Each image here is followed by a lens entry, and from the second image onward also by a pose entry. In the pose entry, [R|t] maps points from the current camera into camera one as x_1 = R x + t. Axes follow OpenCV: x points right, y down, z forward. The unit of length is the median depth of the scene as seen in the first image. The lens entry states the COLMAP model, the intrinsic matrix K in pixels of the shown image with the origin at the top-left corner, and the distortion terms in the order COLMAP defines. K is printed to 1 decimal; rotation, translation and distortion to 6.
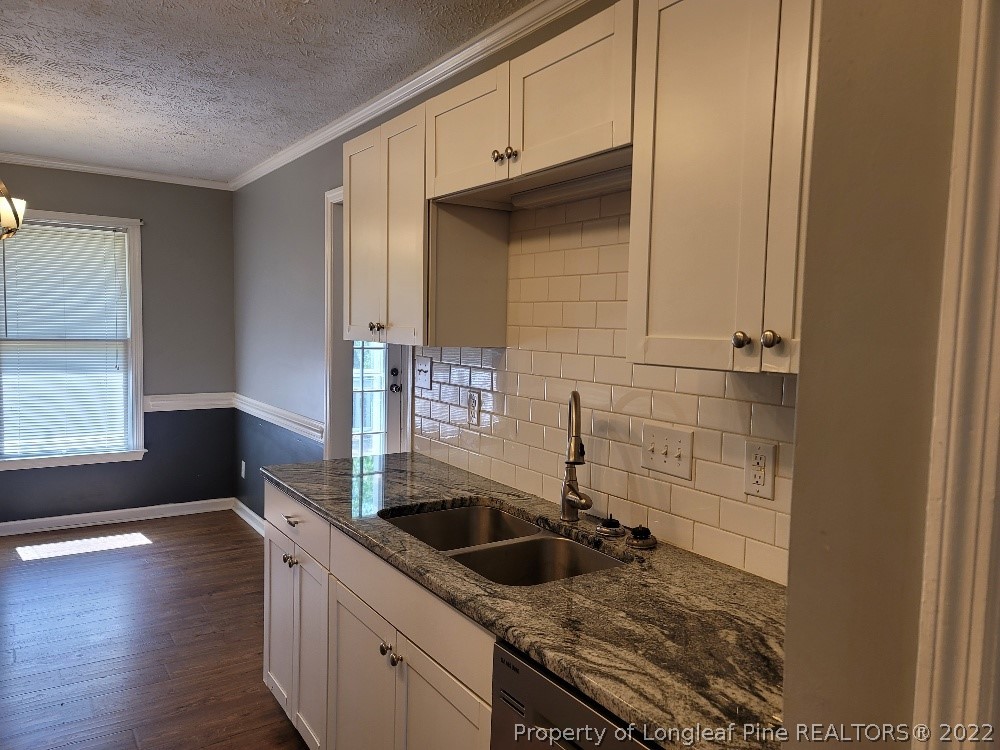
lens RADIAL K [[723.3, 0, 499.9], [0, 723.3, 367.3], [0, 0, 1]] dist [0.102005, -0.073057]
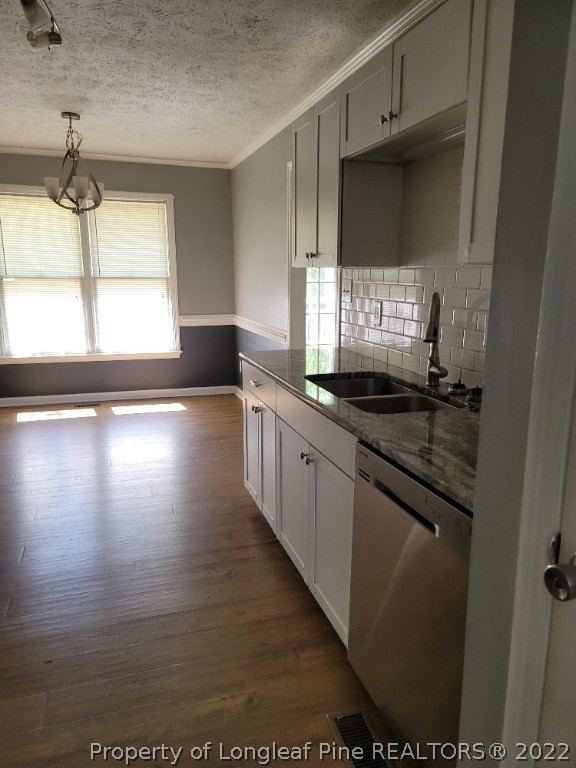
lens RADIAL K [[555.5, 0, 288.0], [0, 555.5, 384.0], [0, 0, 1]] dist [0.102005, -0.073057]
pose [[0.962339, 0.035199, -0.269565, 0.084879], [0.001556, 0.990853, 0.134938, 0.041100], [0.271849, -0.130276, 0.953481, -0.094115]]
